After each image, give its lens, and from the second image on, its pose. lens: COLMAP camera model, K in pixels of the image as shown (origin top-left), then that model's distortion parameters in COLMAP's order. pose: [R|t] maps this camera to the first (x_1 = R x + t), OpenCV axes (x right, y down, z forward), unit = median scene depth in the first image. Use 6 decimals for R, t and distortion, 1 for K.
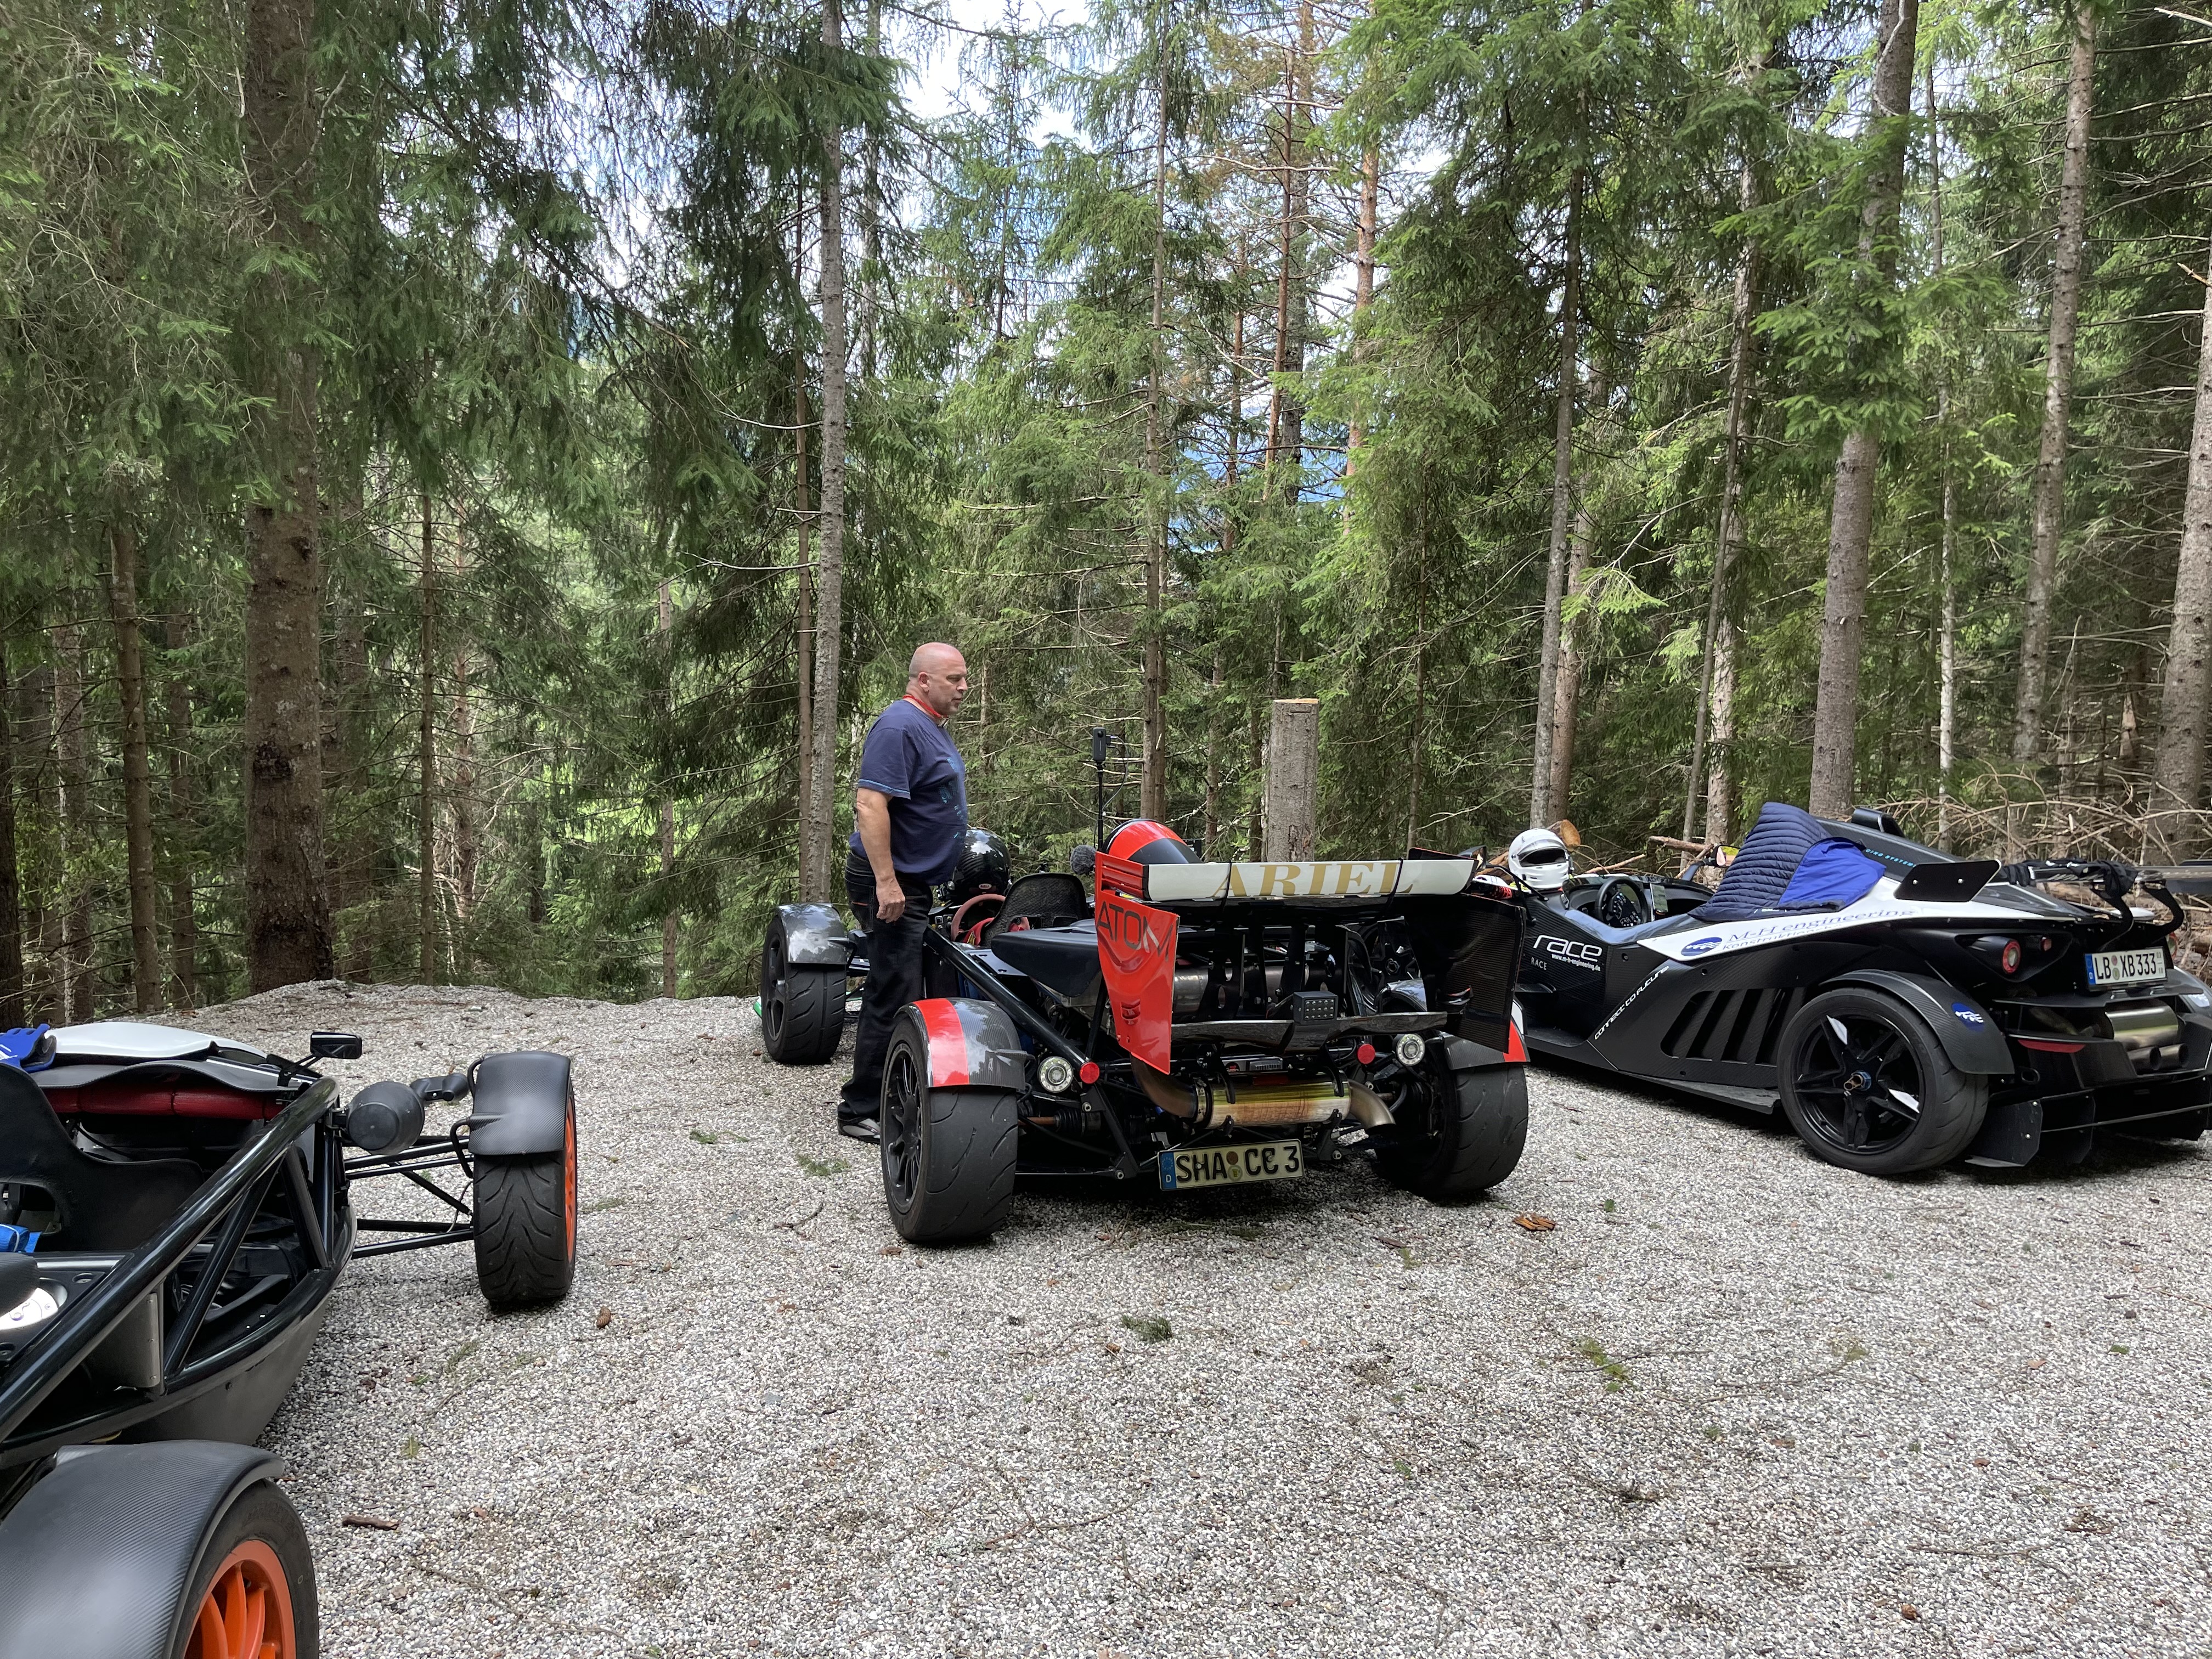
lens RADIAL K [[1670.7, 0, 1098.5], [0, 1670.7, 812.7], [0, 0, 1]] dist [0.079006, -0.103383]
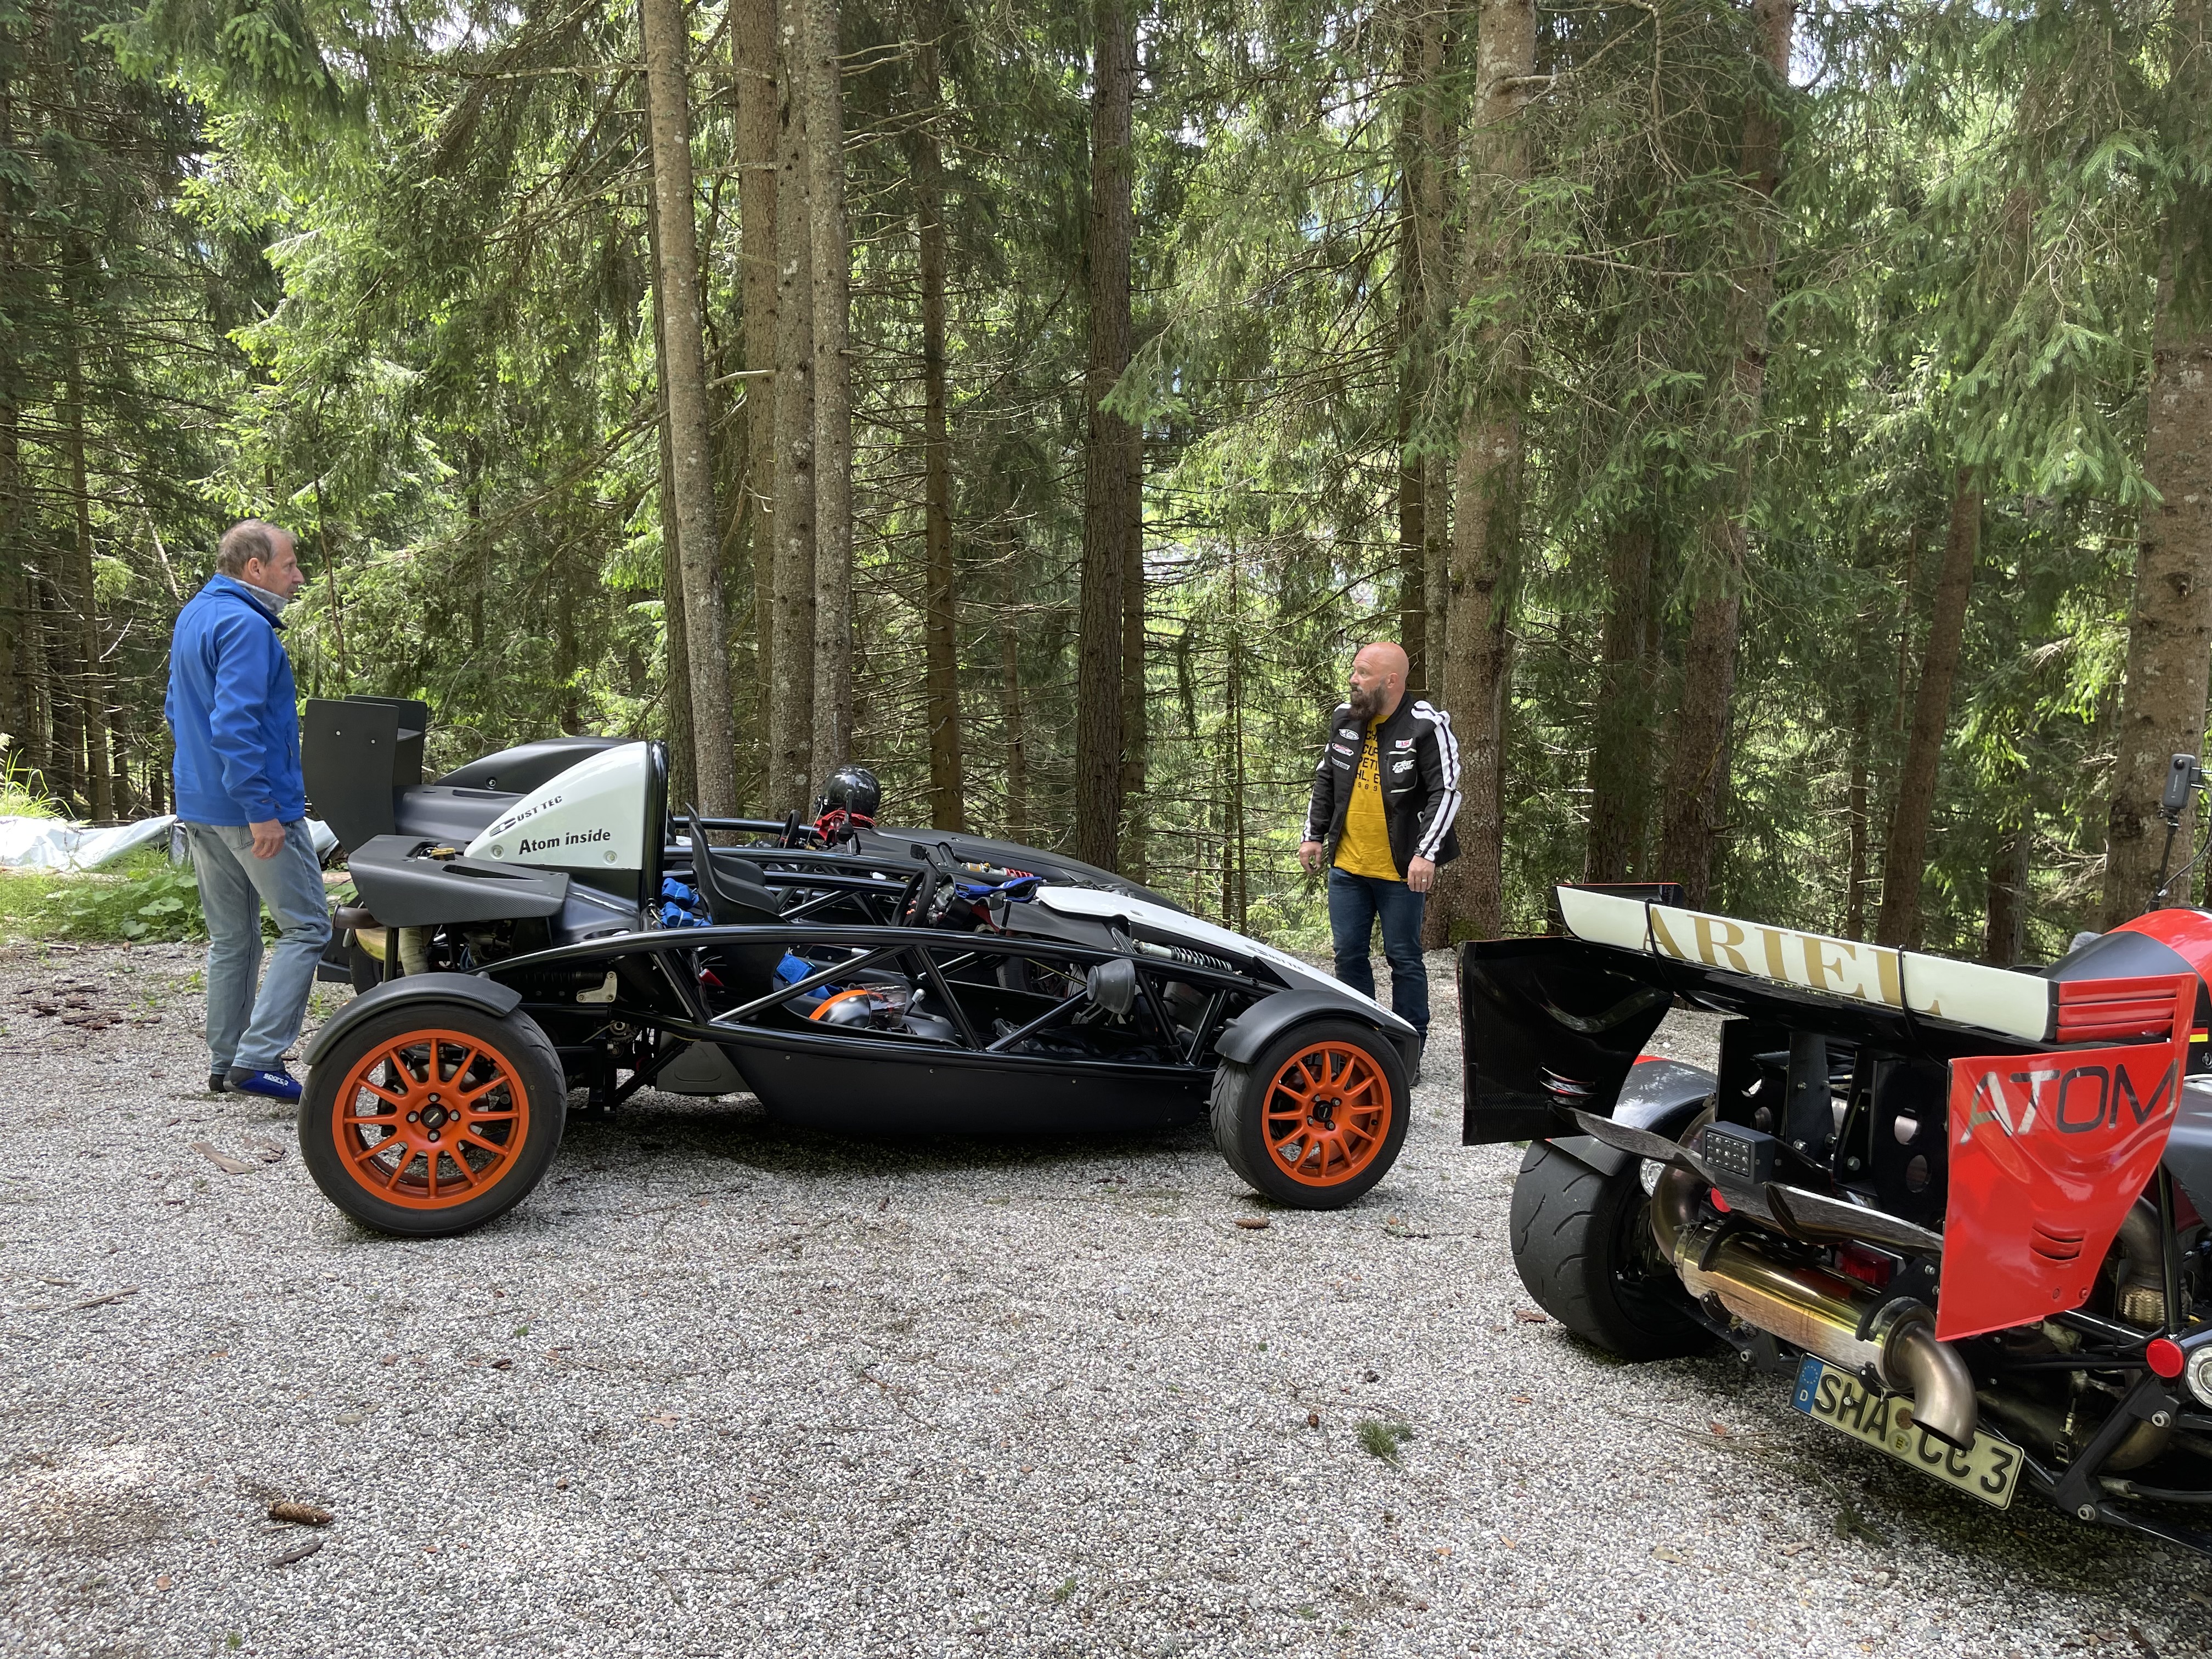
lens RADIAL K [[1670.7, 0, 1099.2], [0, 1670.7, 832.4], [0, 0, 1]] dist [0.079006, -0.103383]
pose [[0.132482, 0.073917, -0.988425, 0.351158], [-0.125976, 0.990384, 0.057178, -0.004661], [0.983147, 0.116943, 0.140520, 0.320116]]
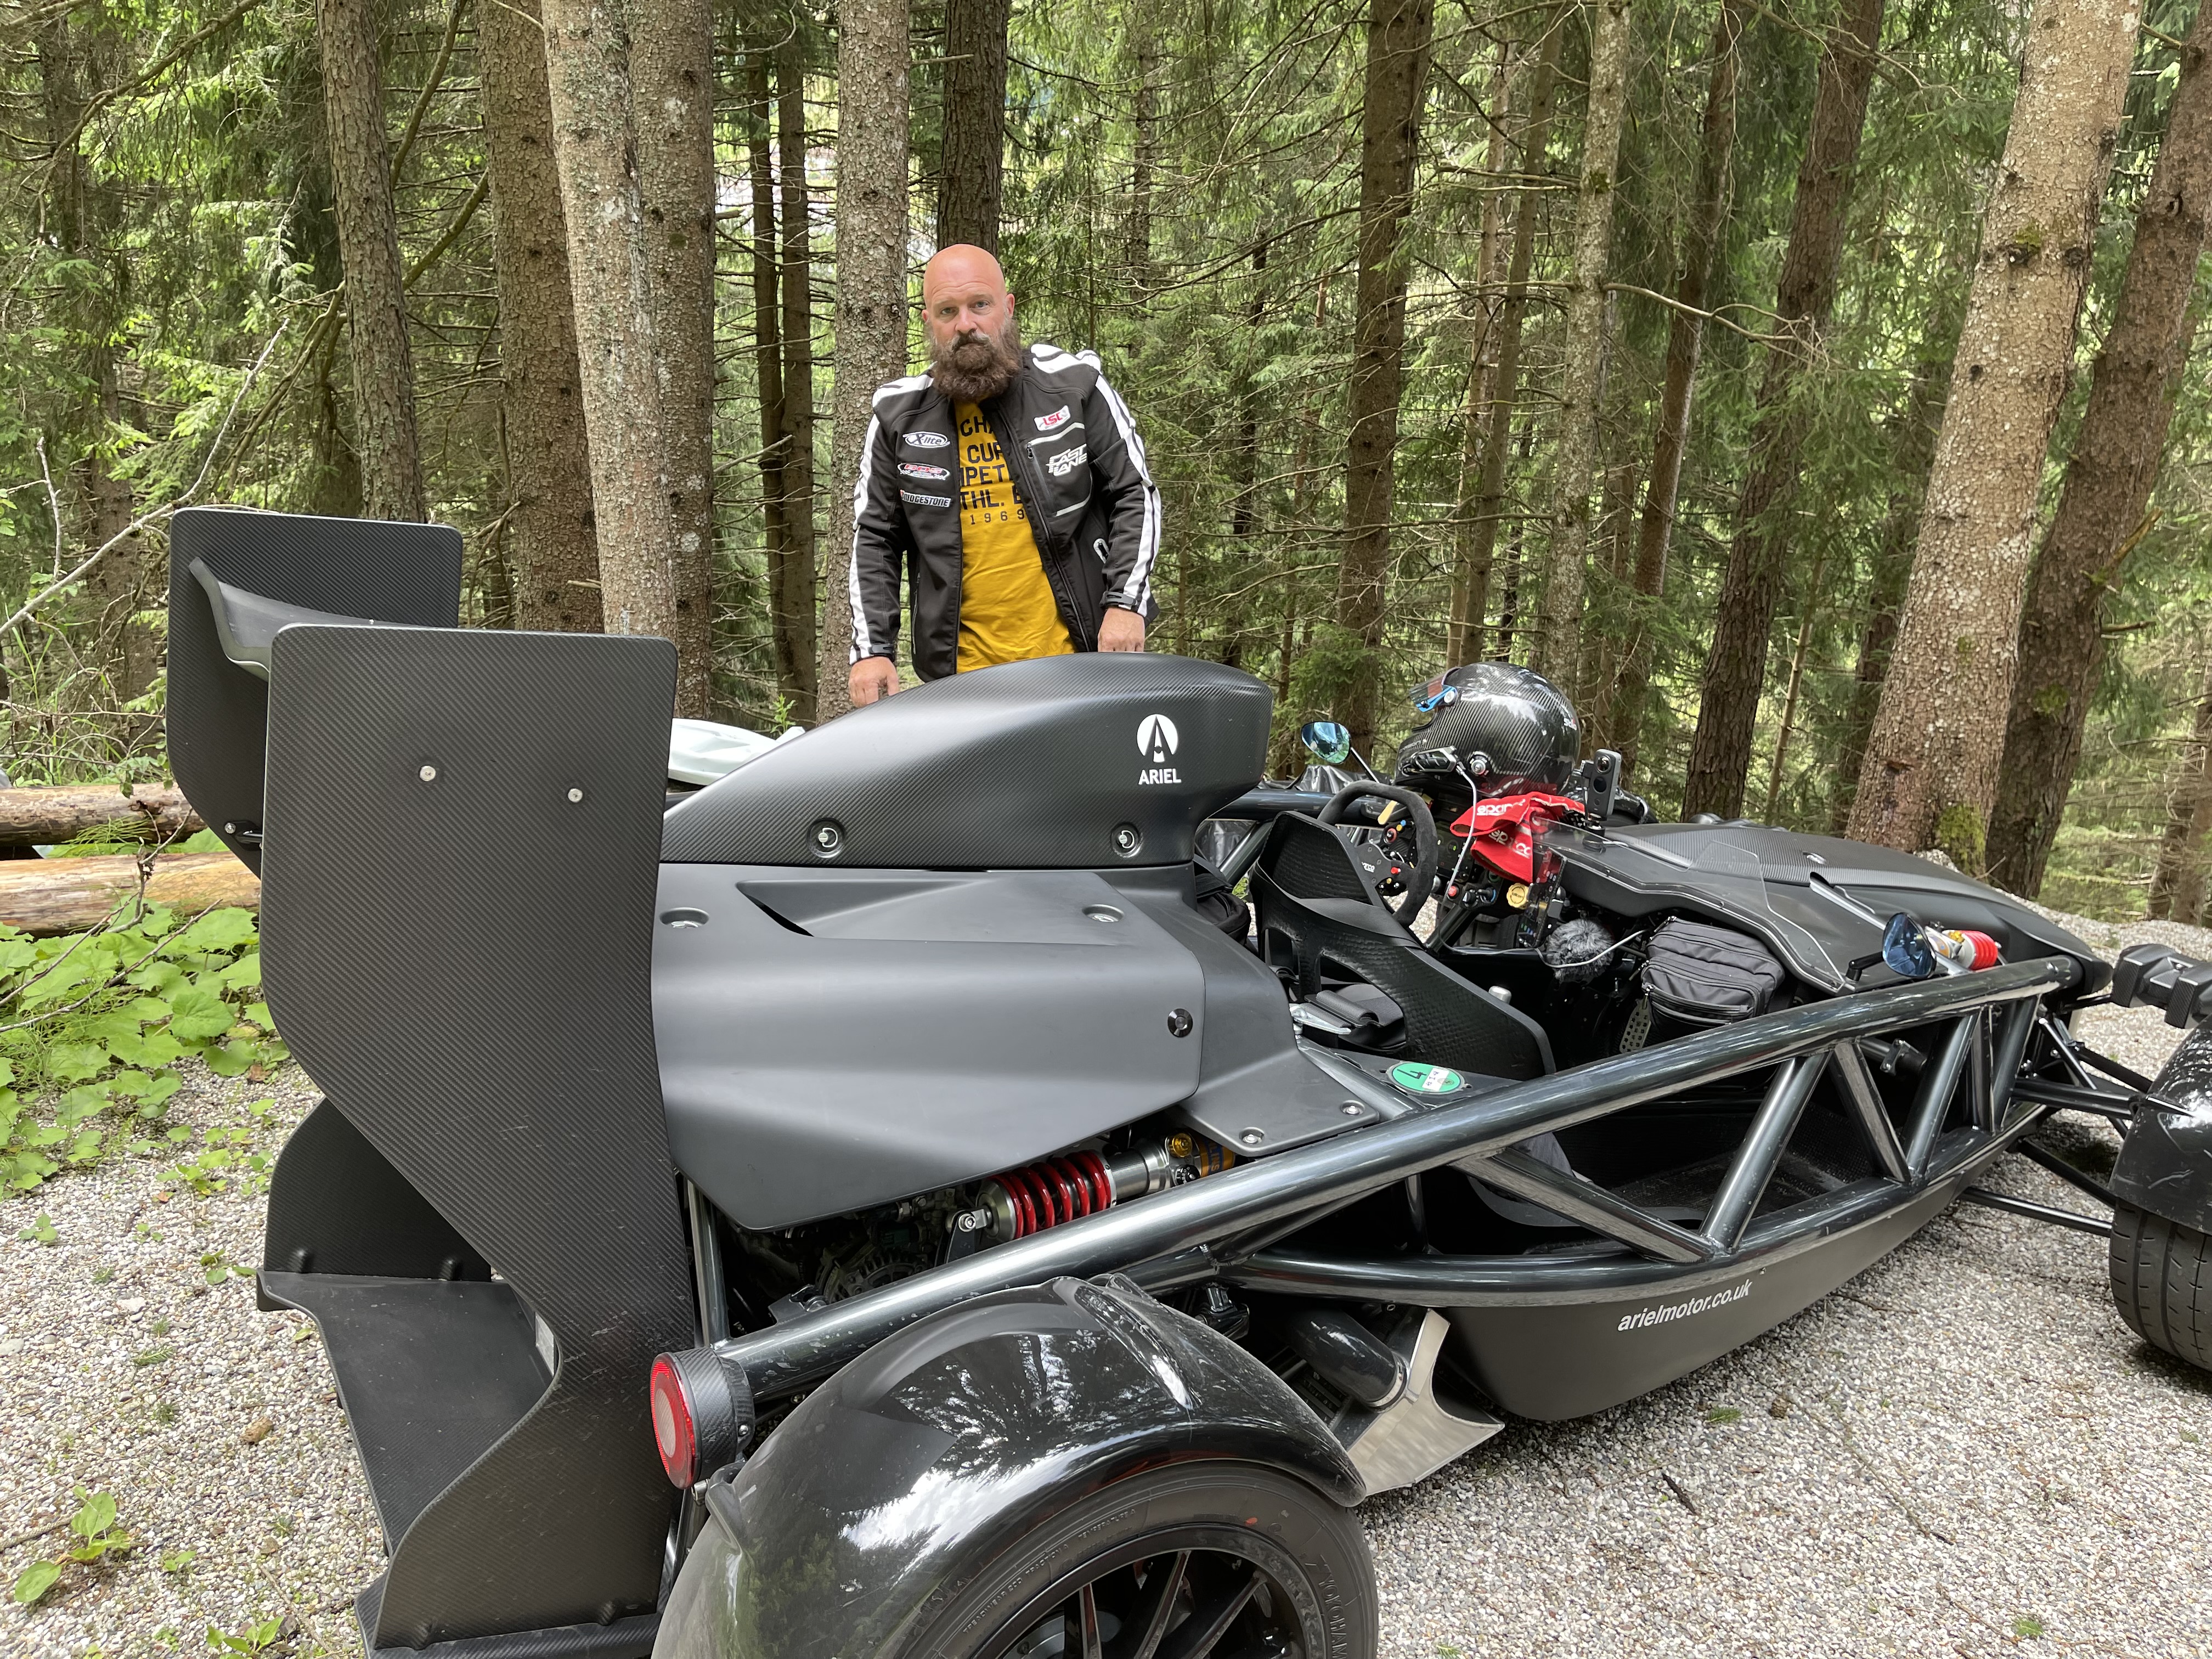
lens RADIAL K [[1670.7, 0, 1103.1], [0, 1670.7, 823.8], [0, 0, 1]] dist [0.079006, -0.103383]
pose [[0.424065, 0.248052, -0.870999, -0.228957], [-0.143242, 0.968023, 0.205943, -0.001897], [0.894232, 0.037430, 0.446037, 0.087031]]
